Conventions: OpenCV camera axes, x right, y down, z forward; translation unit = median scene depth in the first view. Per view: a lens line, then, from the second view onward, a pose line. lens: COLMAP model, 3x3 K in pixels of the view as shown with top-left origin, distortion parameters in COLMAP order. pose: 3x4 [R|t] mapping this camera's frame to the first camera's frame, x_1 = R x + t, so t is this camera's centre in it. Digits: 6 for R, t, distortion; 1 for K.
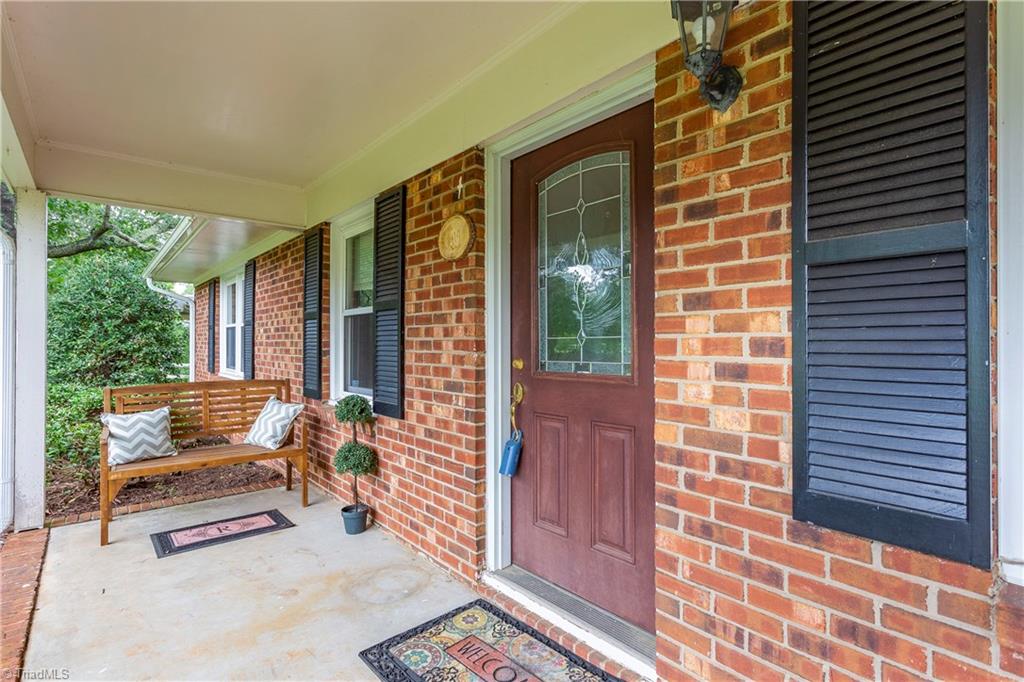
lens RADIAL K [[498.8, 0, 509.3], [0, 498.8, 335.6], [0, 0, 1]] dist [-0.051949, 0.032560]
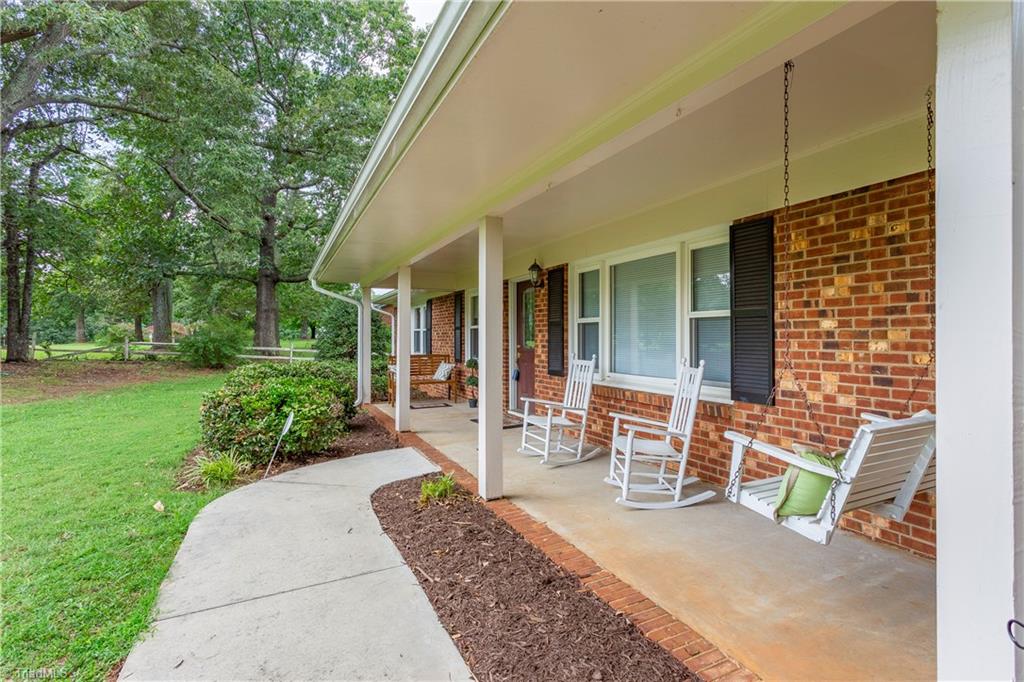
lens RADIAL K [[498.8, 0, 509.3], [0, 498.8, 335.6], [0, 0, 1]] dist [-0.051949, 0.032560]
pose [[0.963871, -0.003323, -0.266348, 0.593774], [0.006649, 0.999911, 0.011588, -0.037082], [0.266285, -0.012941, 0.963807, -1.545016]]
